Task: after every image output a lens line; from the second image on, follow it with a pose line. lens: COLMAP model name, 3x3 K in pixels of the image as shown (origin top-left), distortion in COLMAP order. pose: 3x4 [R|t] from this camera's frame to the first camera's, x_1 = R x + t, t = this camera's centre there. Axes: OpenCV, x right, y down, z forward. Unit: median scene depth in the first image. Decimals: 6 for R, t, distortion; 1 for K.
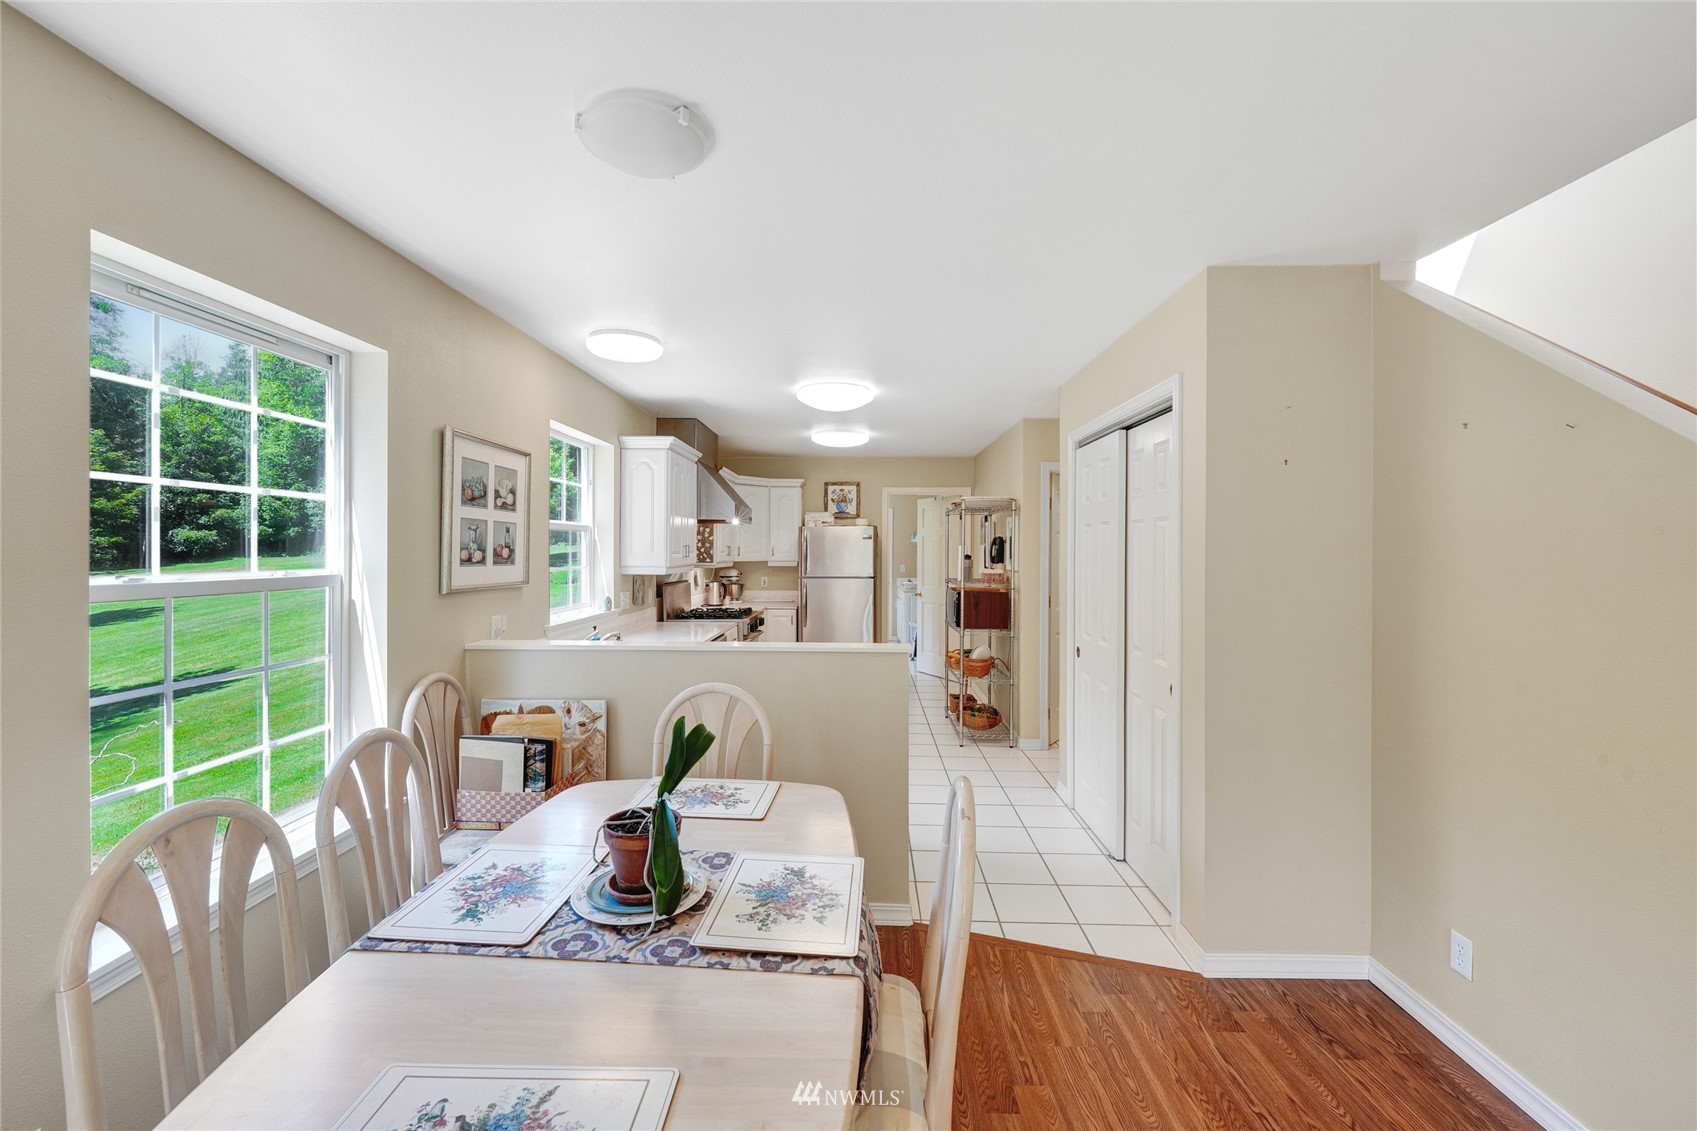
lens RADIAL K [[695.8, 0, 846.9], [0, 695.8, 552.6], [0, 0, 1]] dist [-0.001882, -0.000284]
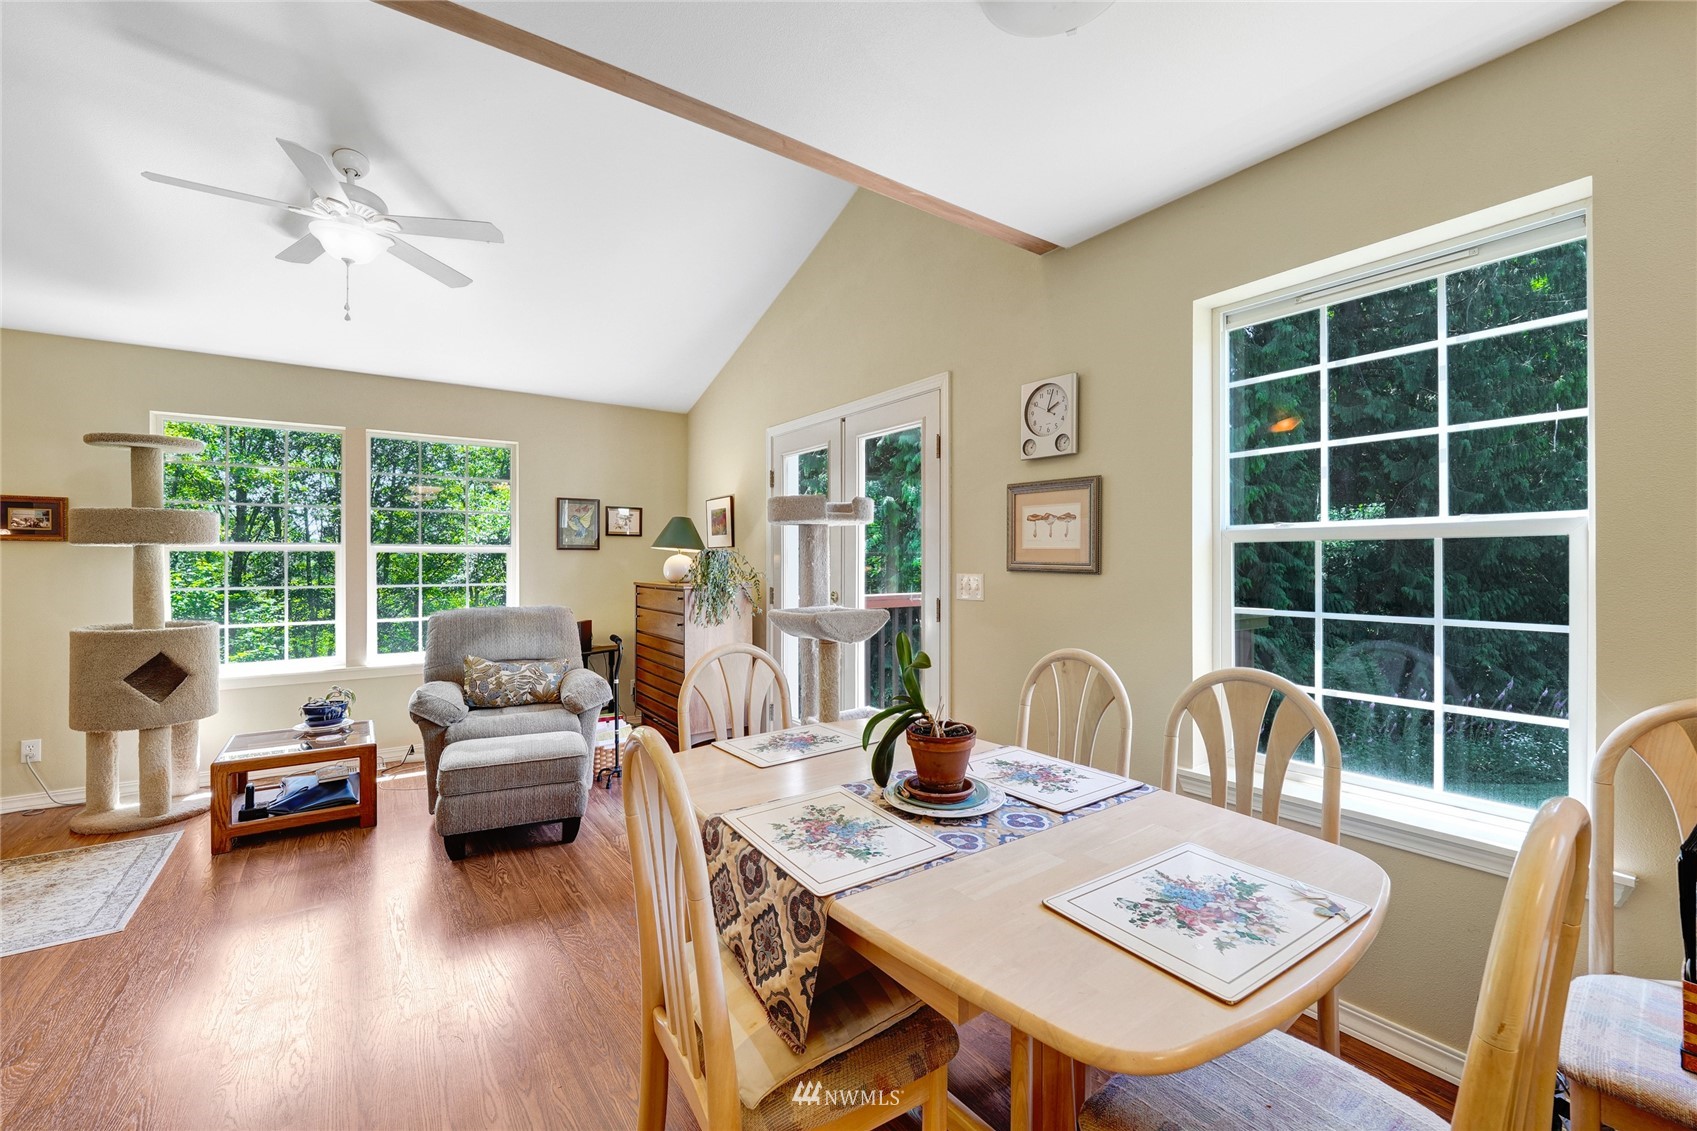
lens RADIAL K [[692.1, 0, 843.5], [0, 692.1, 540.7], [0, 0, 1]] dist [-0.000522, -0.000069]
pose [[-0.811092, -0.021184, -0.584535, 0.215754], [-0.004317, 0.999534, -0.030234, 0.058888], [0.584903, -0.021999, -0.810805, 0.831341]]
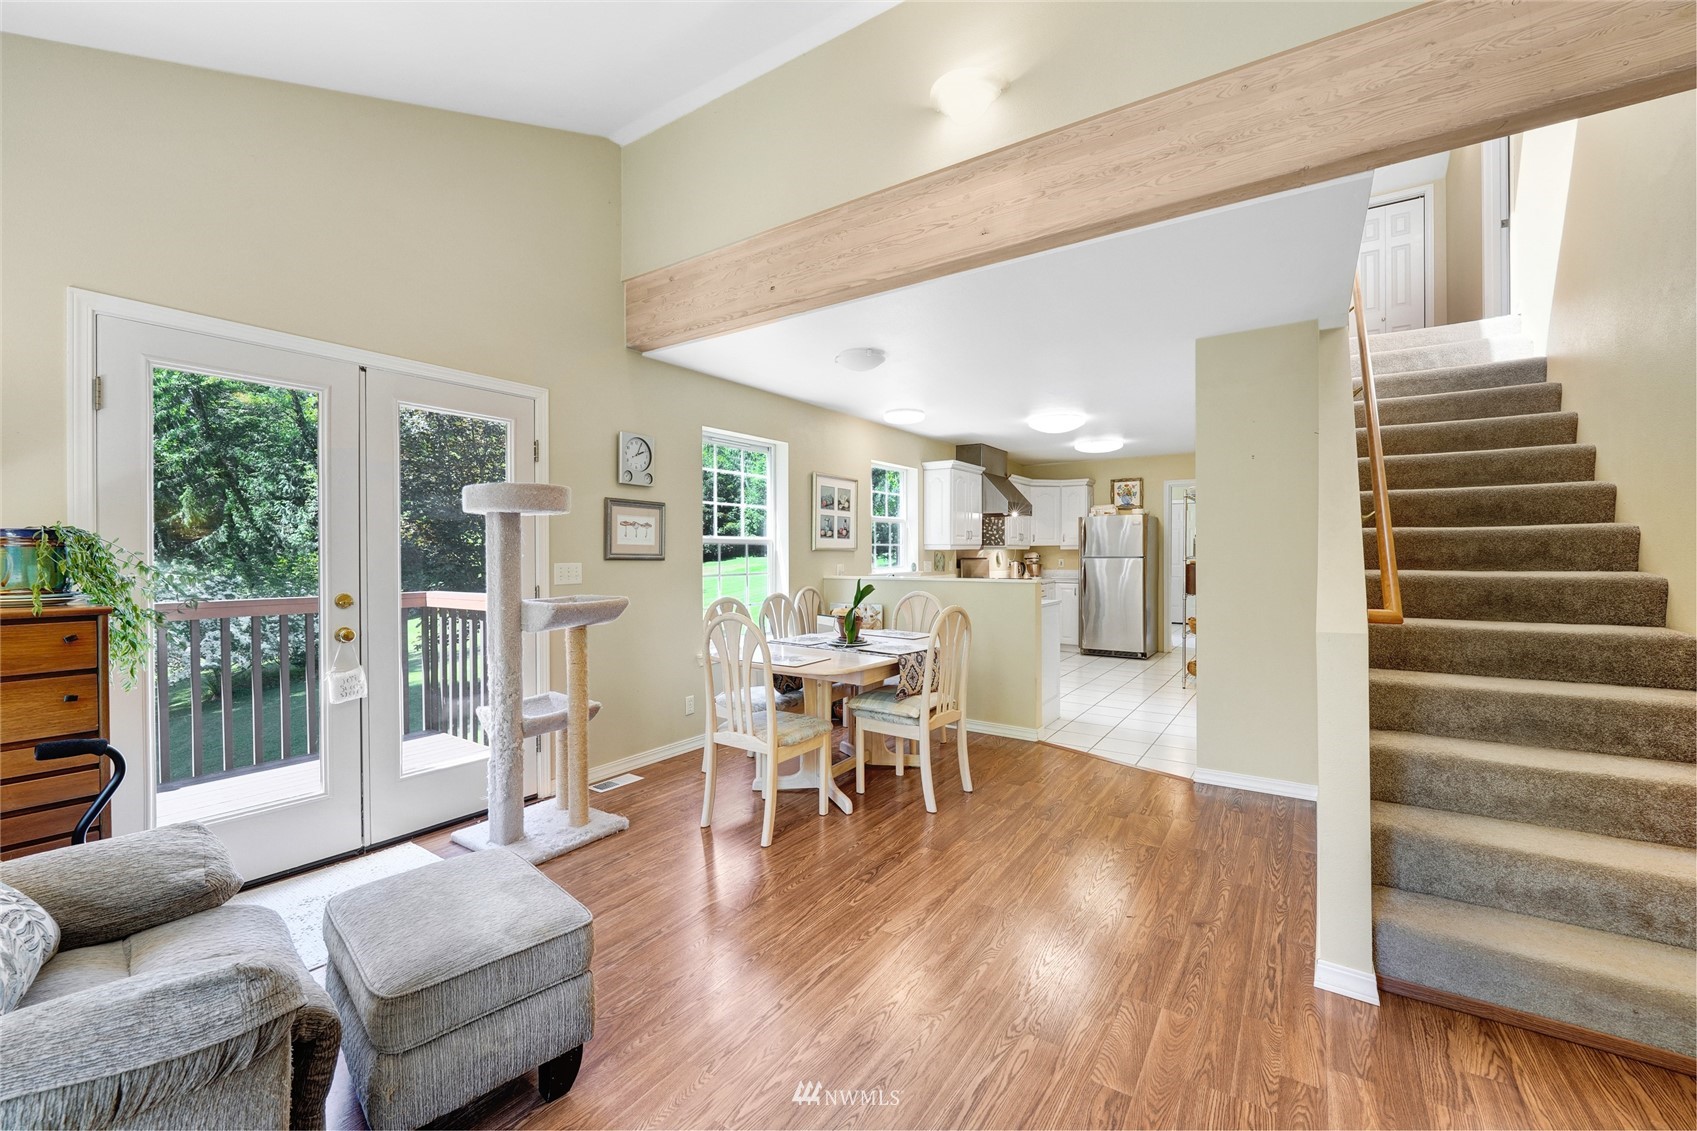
lens RADIAL K [[695.8, 0, 846.9], [0, 695.8, 552.6], [0, 0, 1]] dist [-0.001882, -0.000284]
pose [[0.841032, -0.007940, -0.540928, 0.572395], [0.006797, 0.999968, -0.004109, 0.065207], [0.540943, -0.000221, 0.841059, -0.638042]]
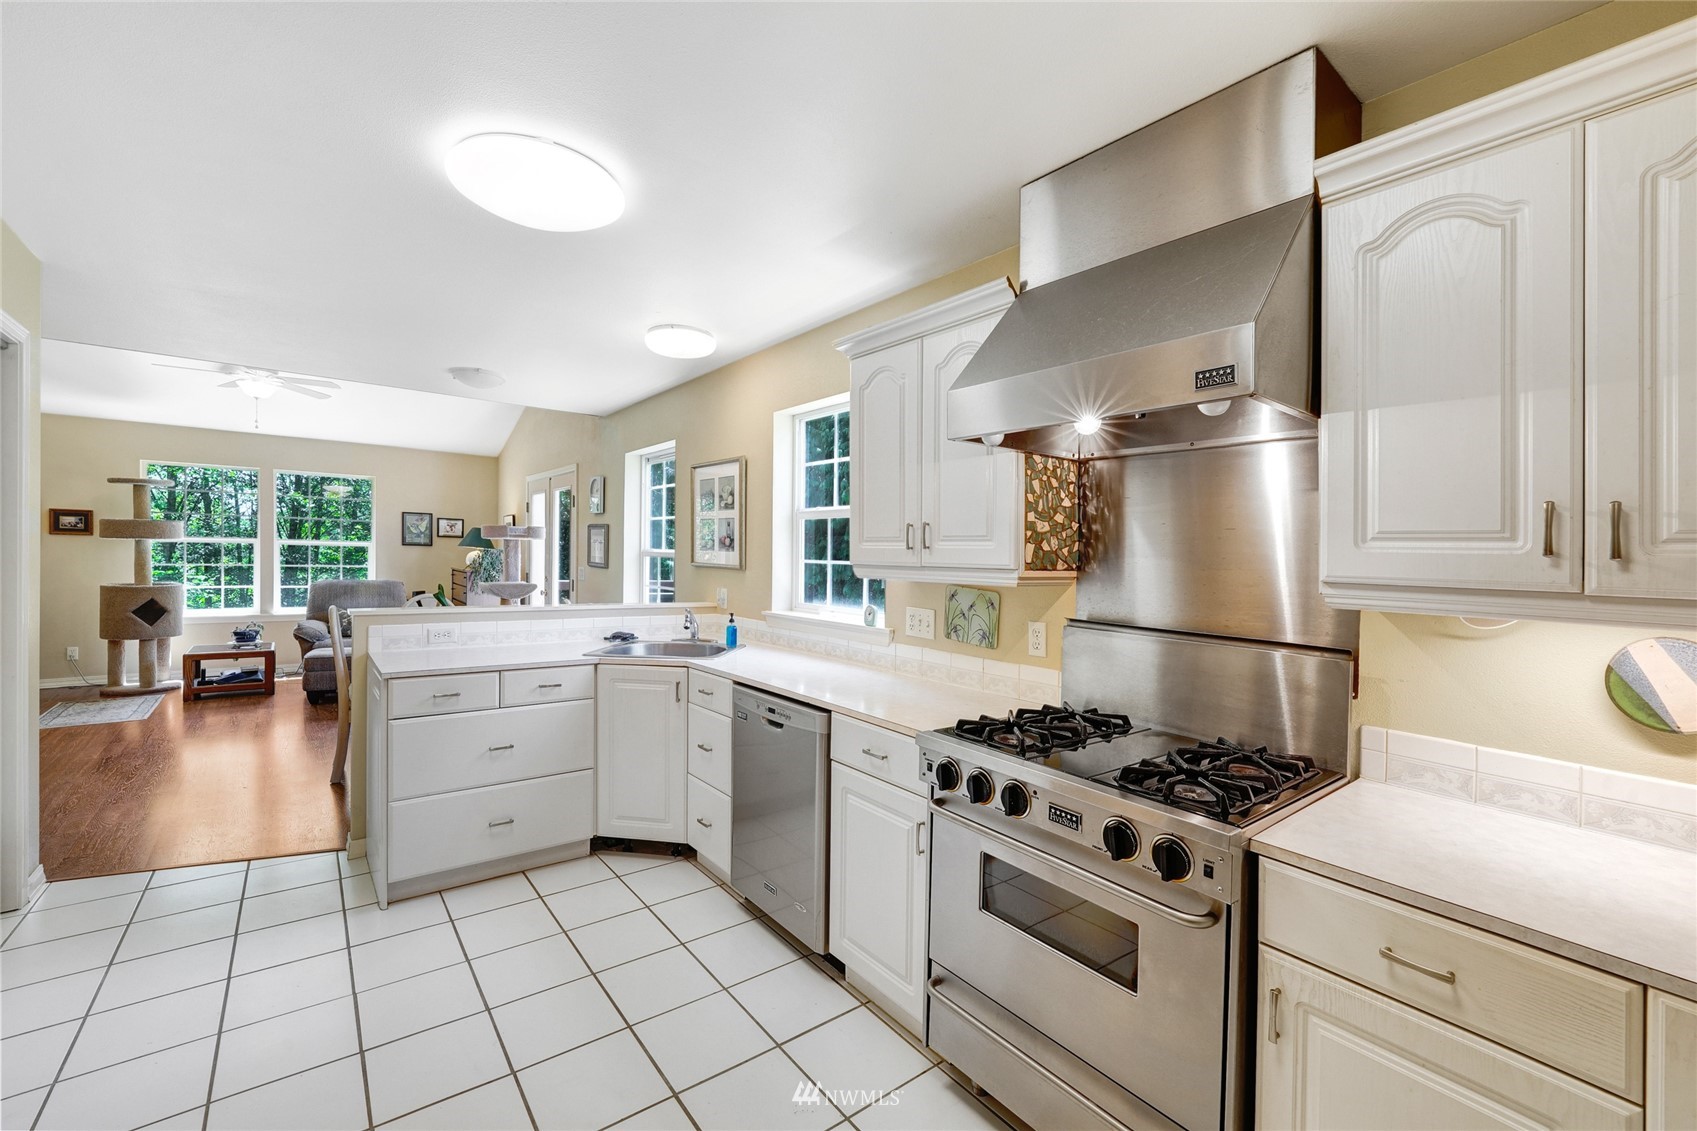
lens RADIAL K [[695.8, 0, 846.9], [0, 695.8, 552.6], [0, 0, 1]] dist [-0.001882, -0.000284]
pose [[-0.774445, -0.024578, -0.632164, 0.161554], [-0.029857, 0.999552, -0.002285, 0.017661], [0.631936, 0.017105, -0.774832, 2.177870]]
